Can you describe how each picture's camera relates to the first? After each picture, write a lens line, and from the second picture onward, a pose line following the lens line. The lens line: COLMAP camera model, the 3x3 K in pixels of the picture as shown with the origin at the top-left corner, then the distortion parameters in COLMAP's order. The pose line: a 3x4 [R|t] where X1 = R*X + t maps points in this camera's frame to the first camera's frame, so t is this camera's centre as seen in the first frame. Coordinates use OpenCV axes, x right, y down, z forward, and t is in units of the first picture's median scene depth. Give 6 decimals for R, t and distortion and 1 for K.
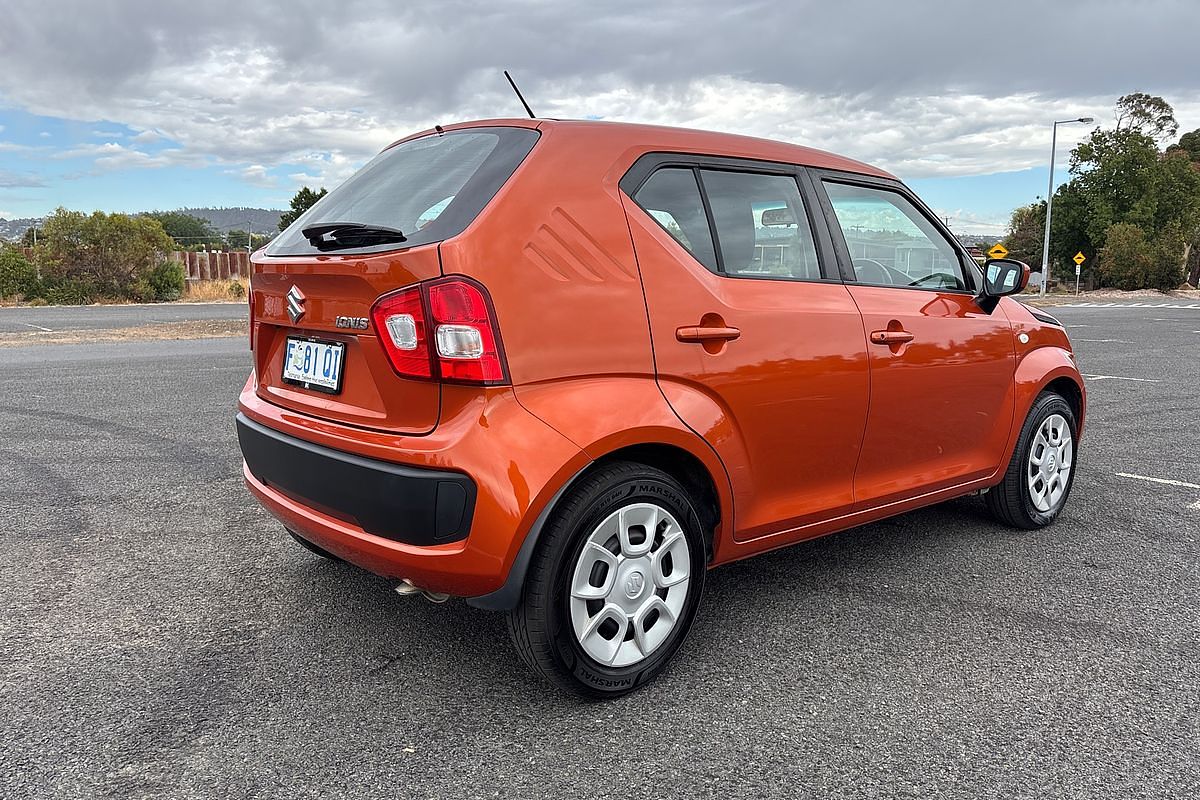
lens RADIAL K [[919.4, 0, 603.4], [0, 919.4, 405.9], [0, 0, 1]] dist [0.062862, -0.075098]
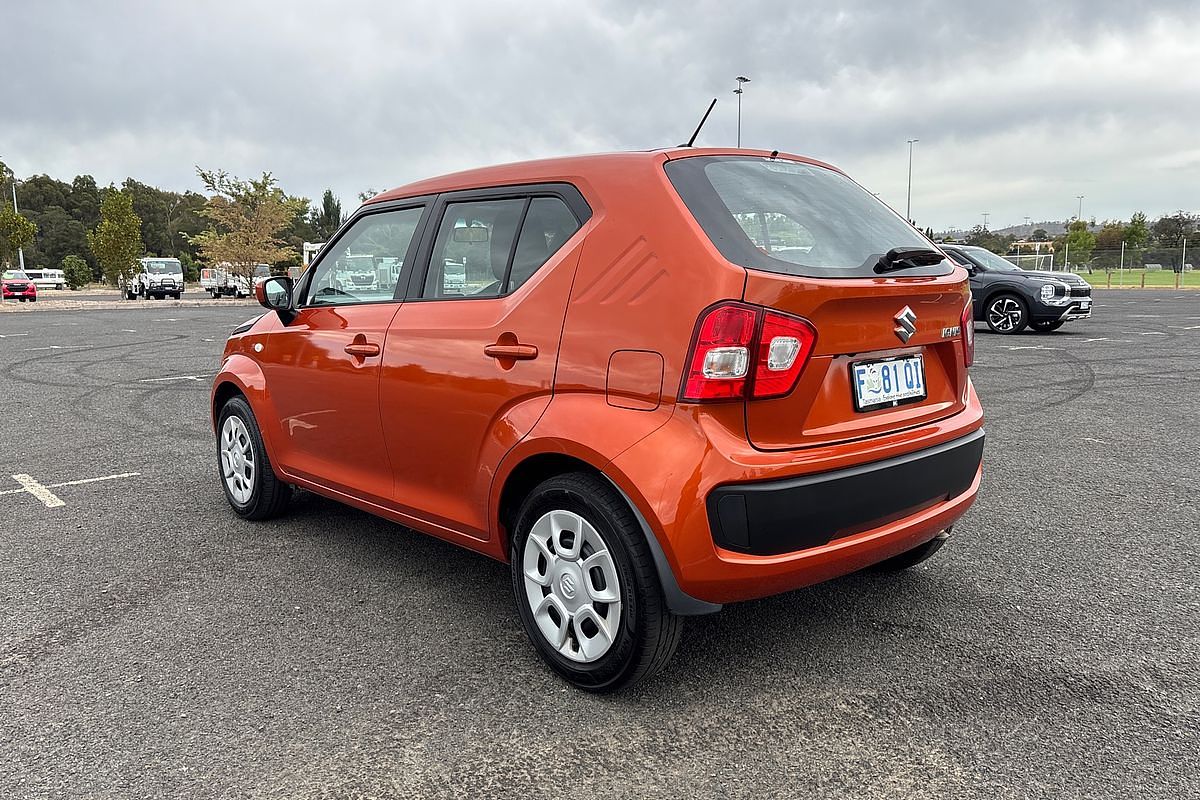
lens RADIAL K [[919.4, 0, 599.3], [0, 919.4, 393.4], [0, 0, 1]] dist [0.062862, -0.075098]
pose [[-0.009718, -0.140305, 0.990061, -0.688340], [0.154146, 0.978062, 0.140118, -0.117425], [-0.988000, 0.153975, 0.012123, 0.674959]]
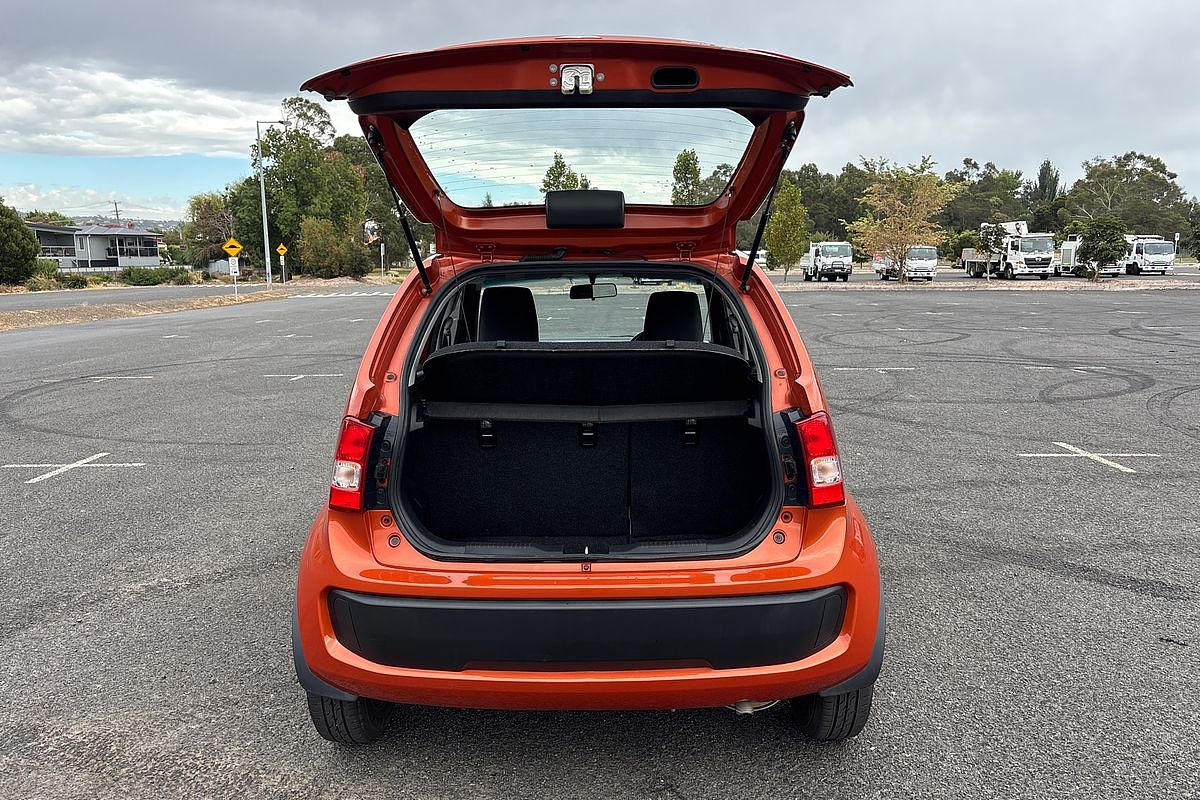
lens RADIAL K [[919.4, 0, 597.0], [0, 919.4, 403.3], [0, 0, 1]] dist [0.062862, -0.075098]
pose [[0.662535, -0.134826, 0.736797, -0.499081], [0.123538, 0.989864, 0.070048, -0.113387], [-0.738773, 0.044613, 0.672476, 0.190009]]
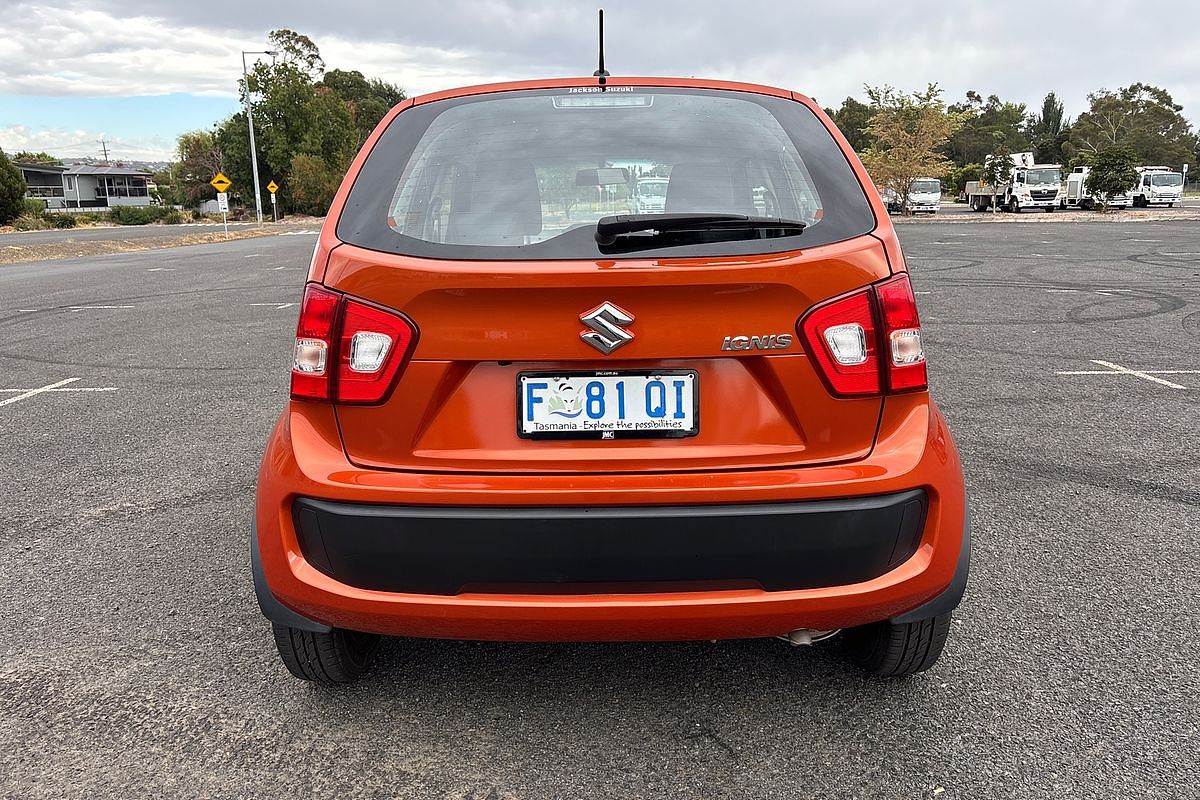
lens RADIAL K [[919.4, 0, 590.3], [0, 919.4, 390.1], [0, 0, 1]] dist [0.062862, -0.075098]
pose [[0.664191, -0.174583, 0.726892, -0.442486], [0.130394, 0.984498, 0.117307, -0.075011], [-0.736103, 0.016868, 0.676659, 0.262730]]
